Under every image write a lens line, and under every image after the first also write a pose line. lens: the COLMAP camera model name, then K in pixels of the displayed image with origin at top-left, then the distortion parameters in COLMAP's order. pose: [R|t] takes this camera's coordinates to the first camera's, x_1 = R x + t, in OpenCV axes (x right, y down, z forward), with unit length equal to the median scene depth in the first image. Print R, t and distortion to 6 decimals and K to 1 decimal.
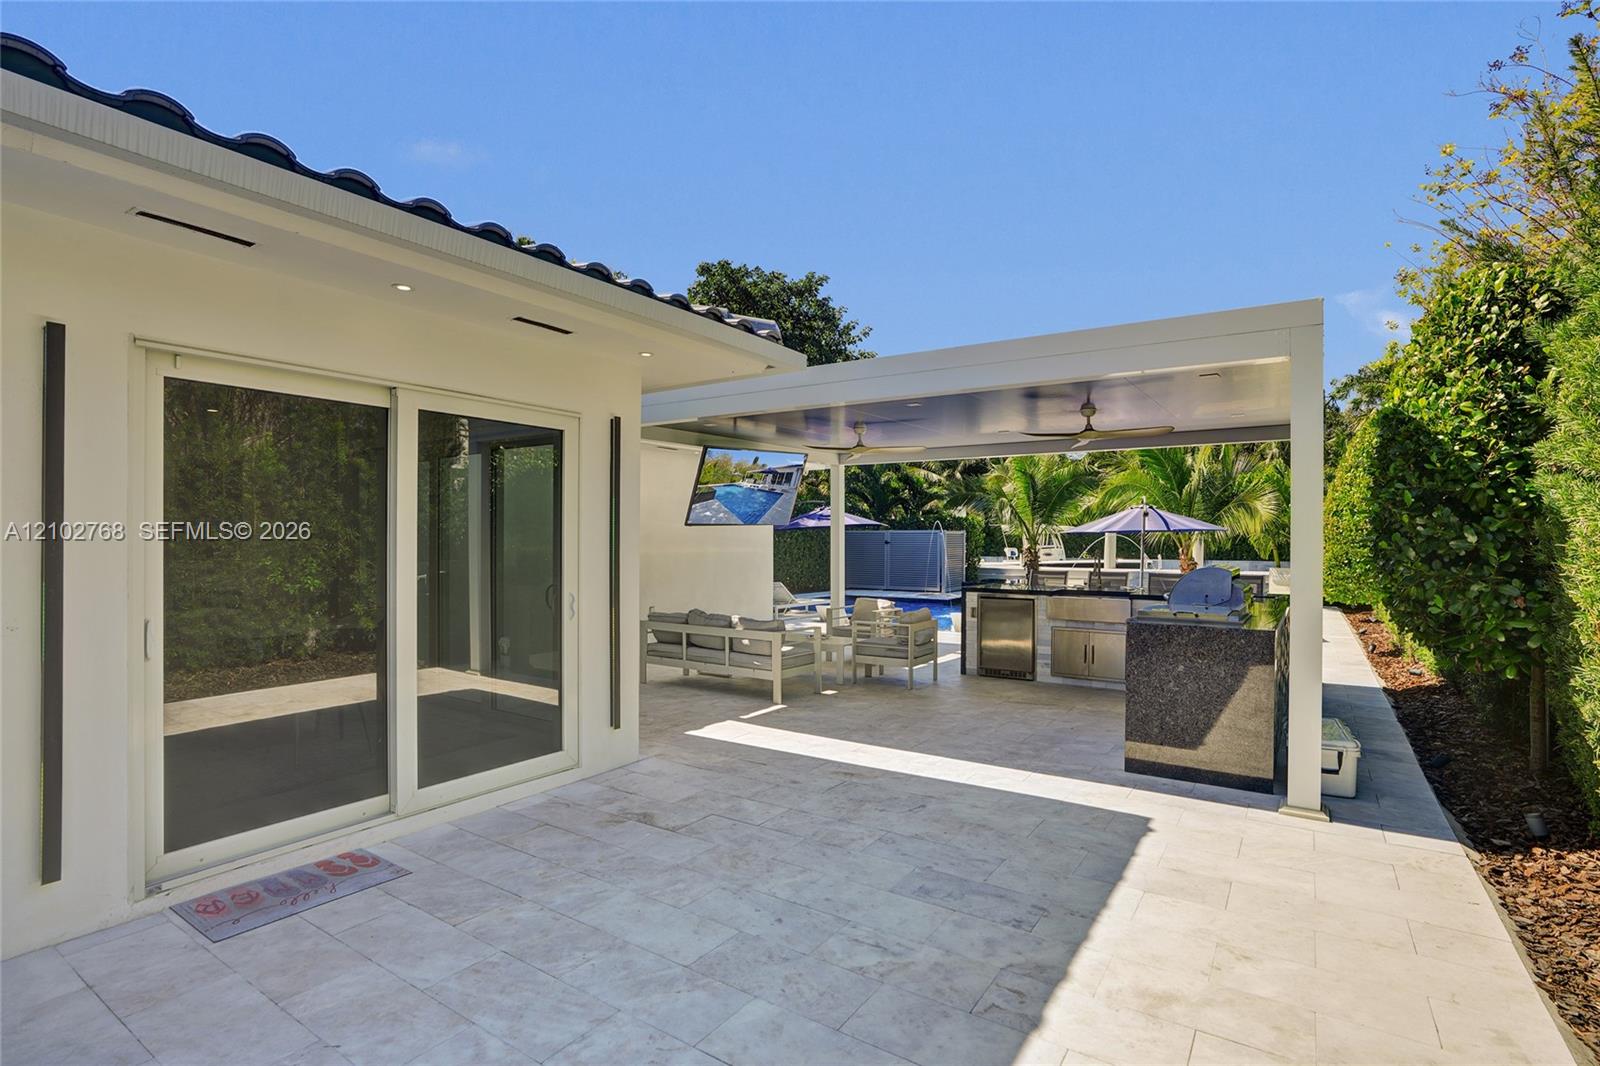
lens RADIAL K [[774.2, 0, 800.6], [0, 774.2, 531.7], [0, 0, 1]] dist [-0.056218, 0.028231]
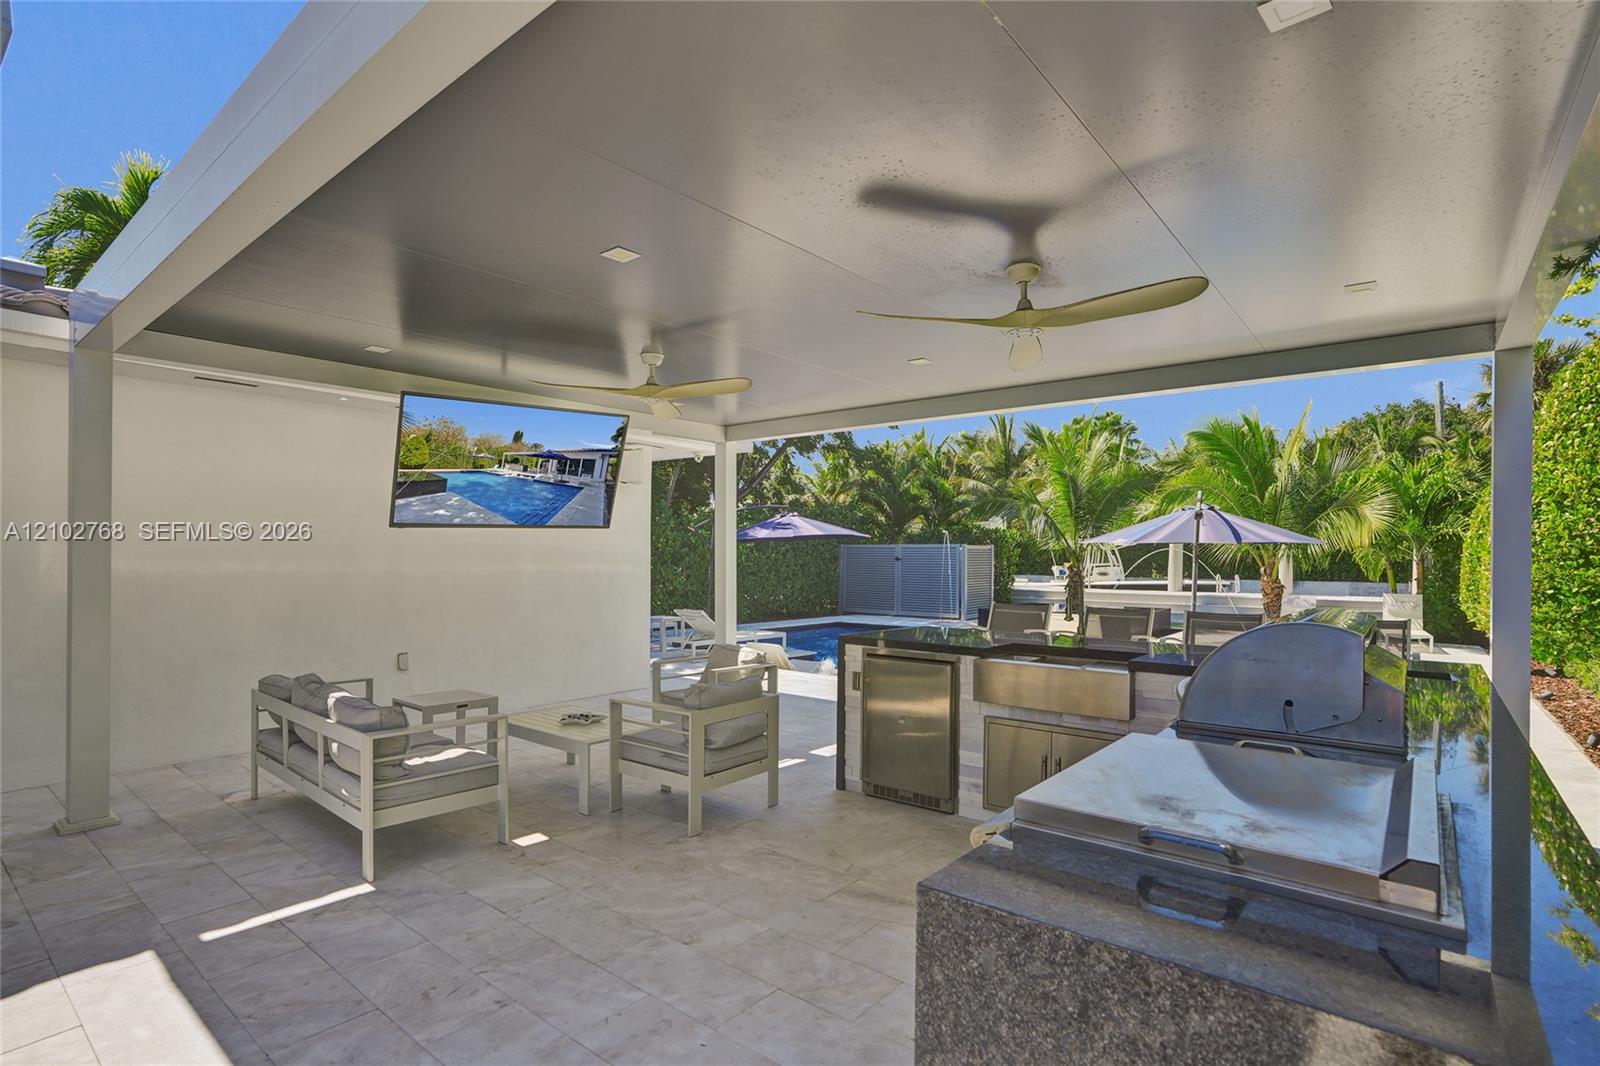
lens RADIAL K [[774.2, 0, 800.6], [0, 774.2, 531.7], [0, 0, 1]] dist [-0.056218, 0.028231]
pose [[0.995229, -0.002487, -0.097532, 0.091999], [0.000448, 0.999781, -0.020926, 0.001688], [0.097562, 0.020783, 0.995012, 0.159147]]
